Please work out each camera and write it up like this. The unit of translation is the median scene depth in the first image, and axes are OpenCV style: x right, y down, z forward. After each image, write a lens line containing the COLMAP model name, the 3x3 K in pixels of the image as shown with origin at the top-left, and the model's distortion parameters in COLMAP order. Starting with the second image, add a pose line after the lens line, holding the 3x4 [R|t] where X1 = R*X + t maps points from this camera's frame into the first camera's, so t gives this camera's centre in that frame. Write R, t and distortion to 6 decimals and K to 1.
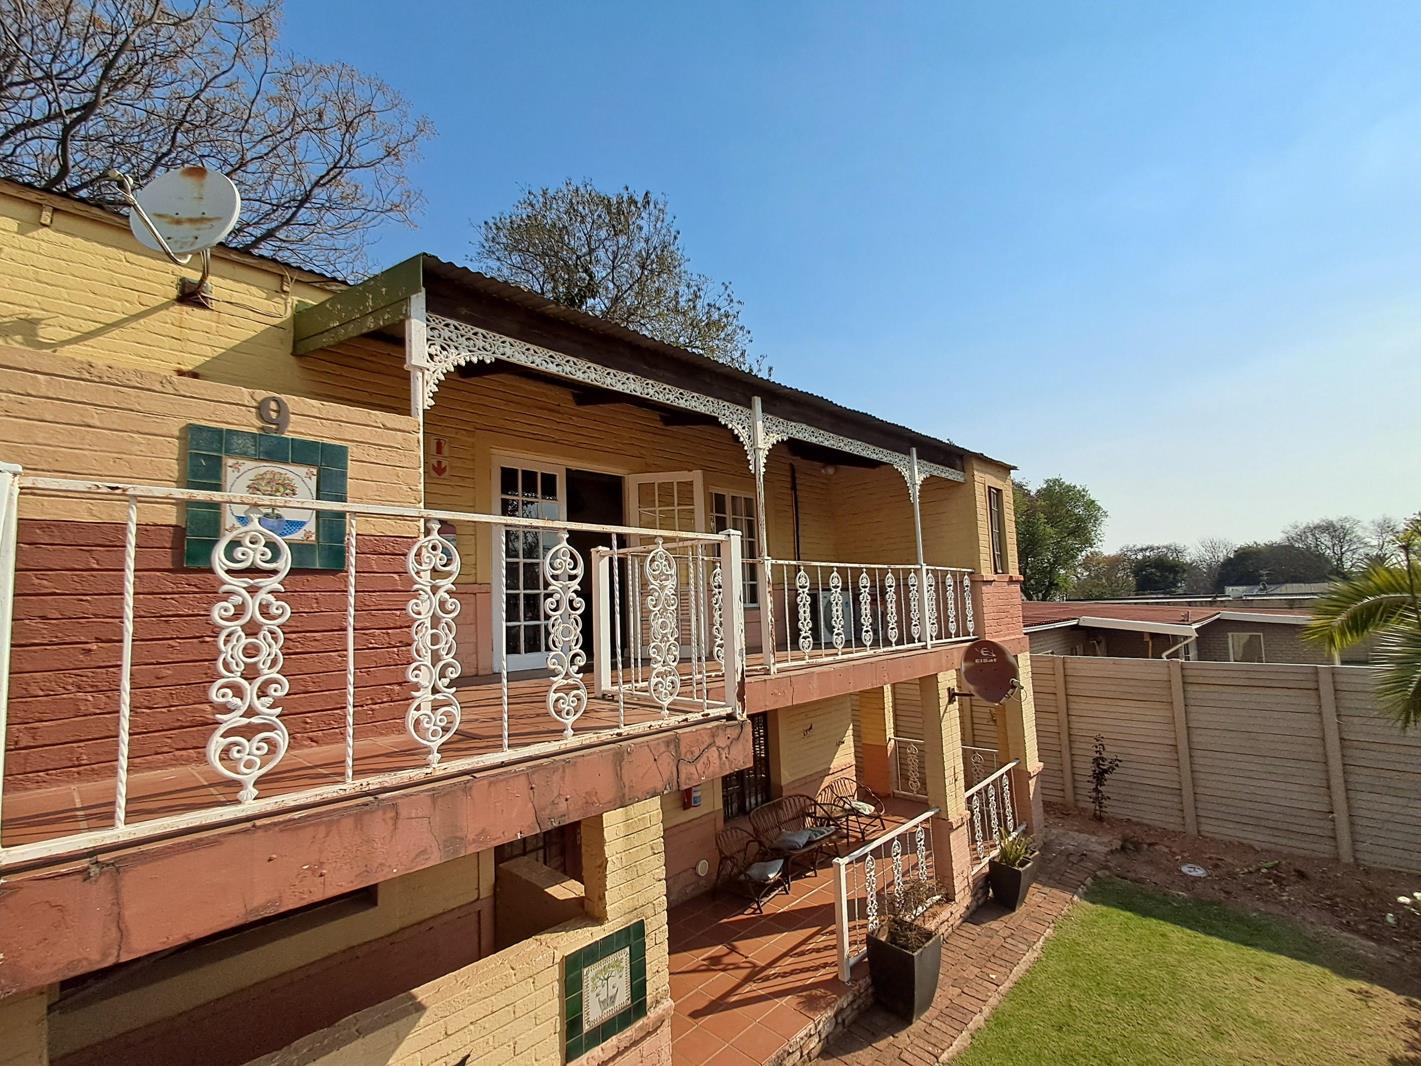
lens RADIAL K [[646.4, 0, 709.1], [0, 646.4, 552.4], [0, 0, 1]] dist [-0.002872, 0.000048]
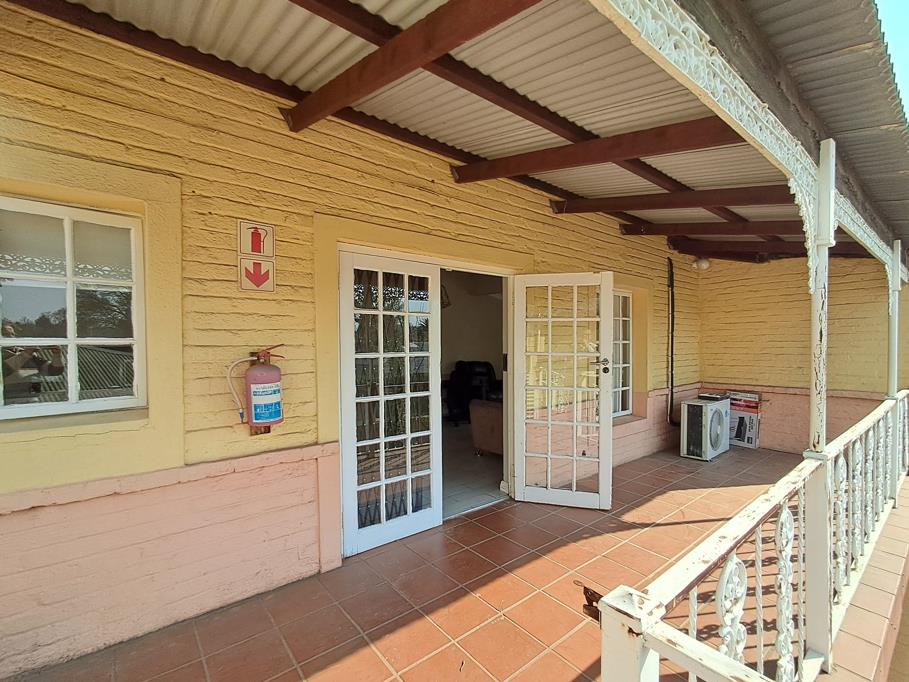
lens RADIAL K [[413.5, 0, 453.6], [0, 413.5, 353.4], [0, 0, 1]] dist [-0.002872, 0.000048]
pose [[0.992059, 0.034807, -0.120859, -0.145197], [-0.021268, 0.993531, 0.111555, -0.086729], [0.123960, -0.108099, 0.986382, 0.517798]]
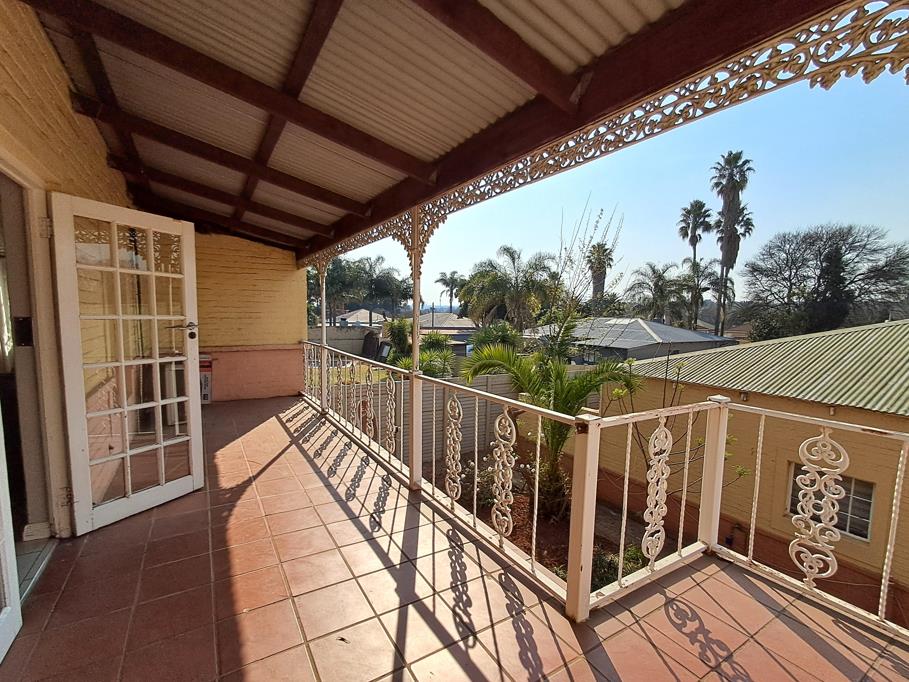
lens RADIAL K [[413.5, 0, 453.6], [0, 413.5, 353.4], [0, 0, 1]] dist [-0.002872, 0.000048]
pose [[0.241118, -0.052800, 0.969059, -0.399849], [-0.105986, 0.991114, 0.080372, -0.059163], [-0.964691, -0.122086, 0.233379, 0.664531]]
